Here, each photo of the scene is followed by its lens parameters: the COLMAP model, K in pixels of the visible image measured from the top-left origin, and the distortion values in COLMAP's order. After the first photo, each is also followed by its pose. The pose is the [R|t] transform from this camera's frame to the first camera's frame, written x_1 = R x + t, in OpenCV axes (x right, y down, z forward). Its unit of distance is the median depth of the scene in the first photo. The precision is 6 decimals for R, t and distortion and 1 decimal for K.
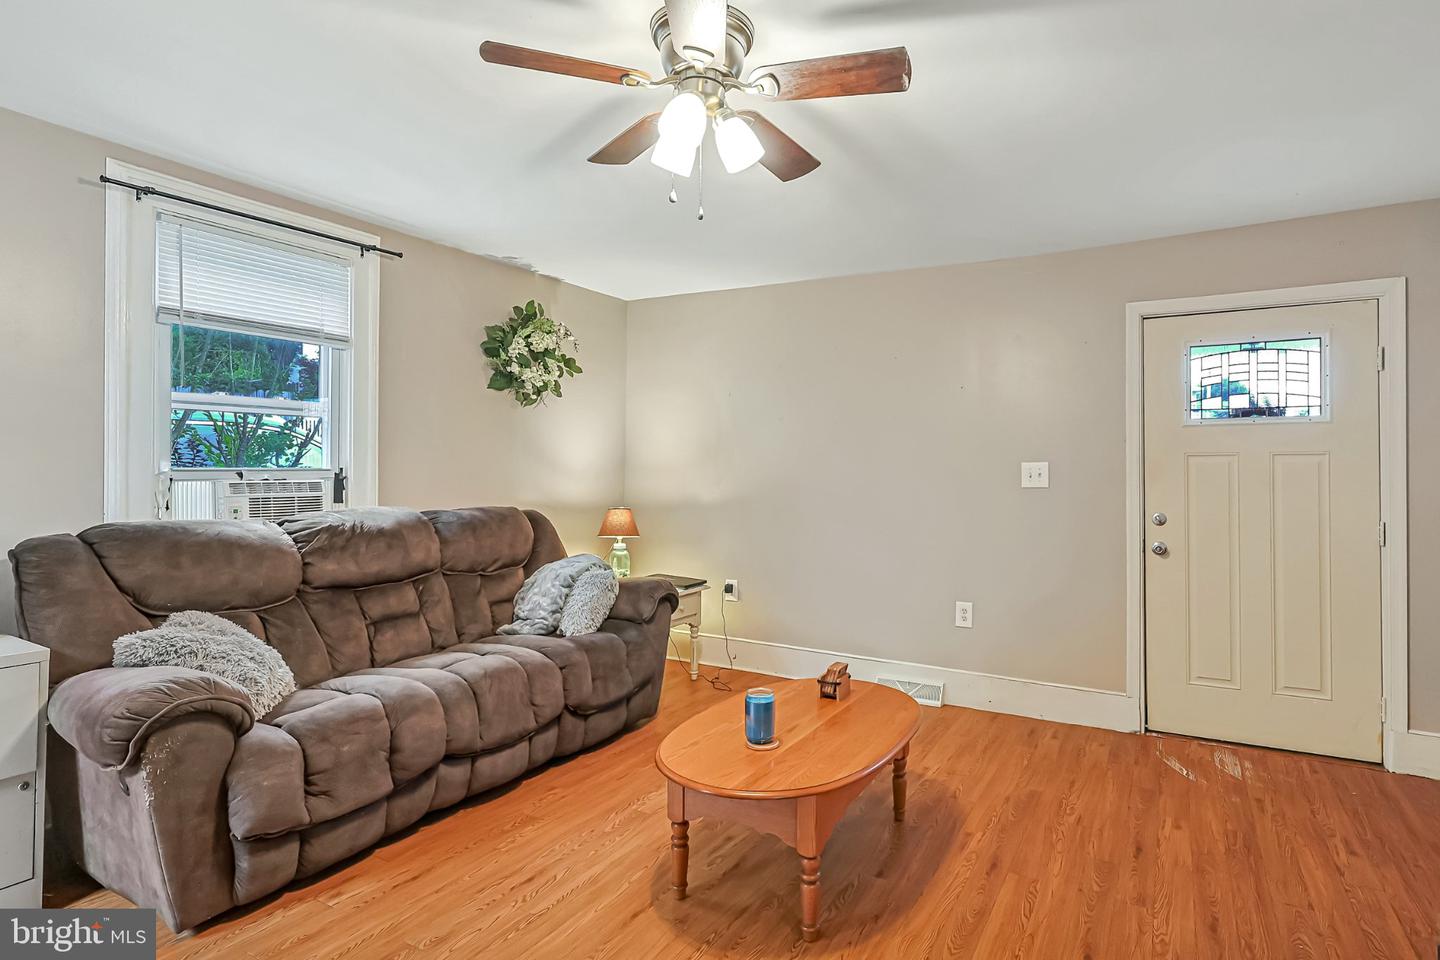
lens RADIAL K [[723.3, 0, 730.2], [0, 723.3, 473.4], [0, 0, 1]] dist [-0.000419, 0.000603]
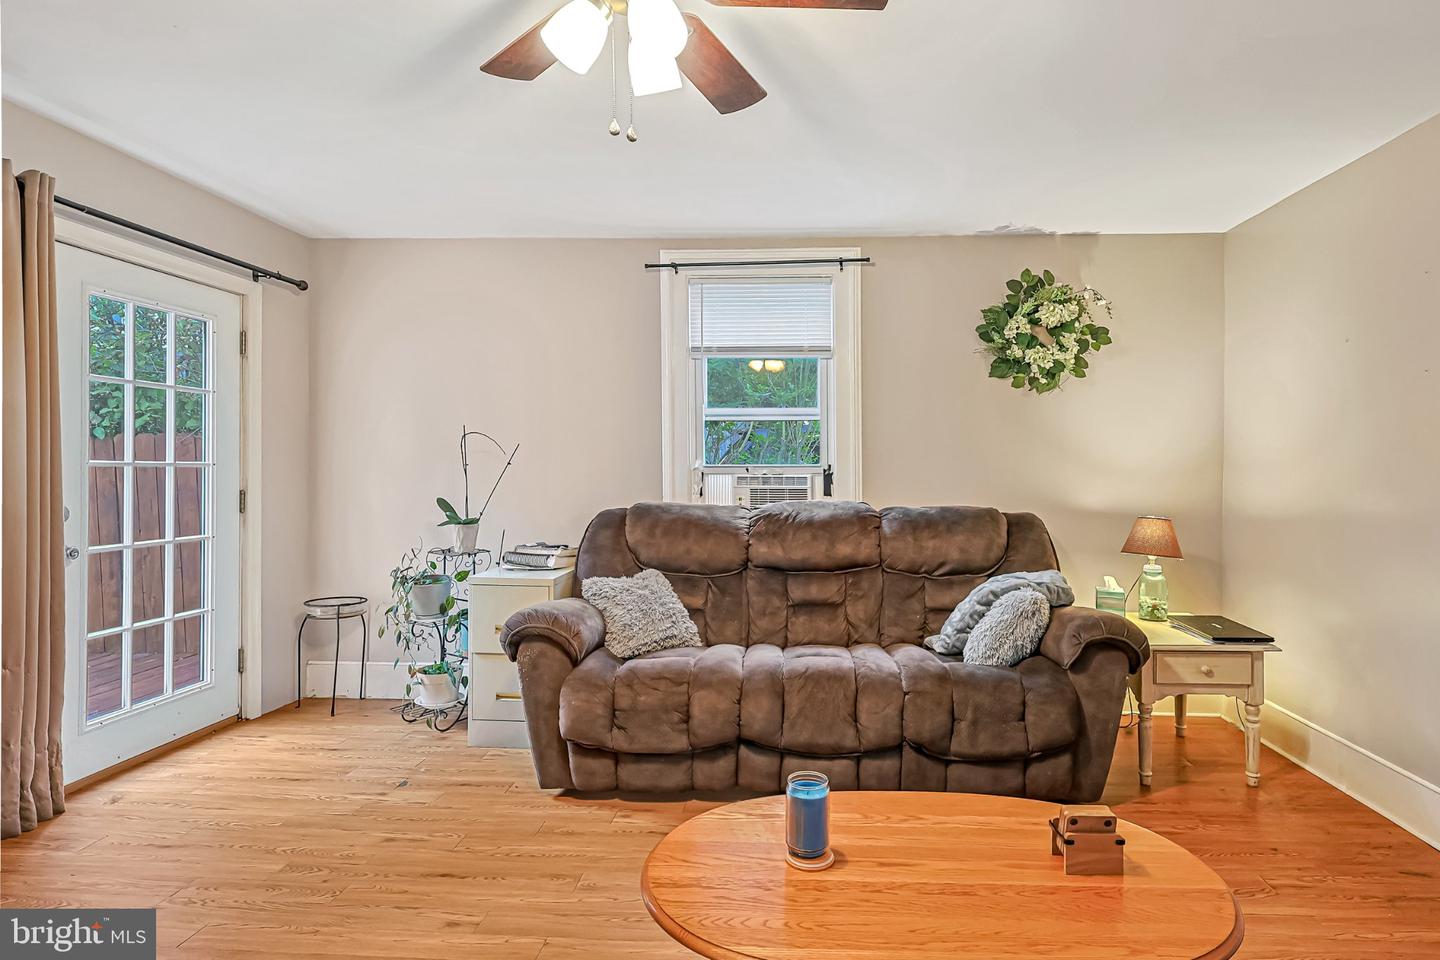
lens RADIAL K [[695.1, 0, 720.0], [0, 695.1, 470.8], [0, 0, 1]] dist [-0.005079, -0.000373]
pose [[0.493887, 0.000863, -0.869526, 0.338114], [-0.005799, 0.999981, -0.002301, 0.005873], [0.869507, 0.006179, 0.493883, 0.353510]]
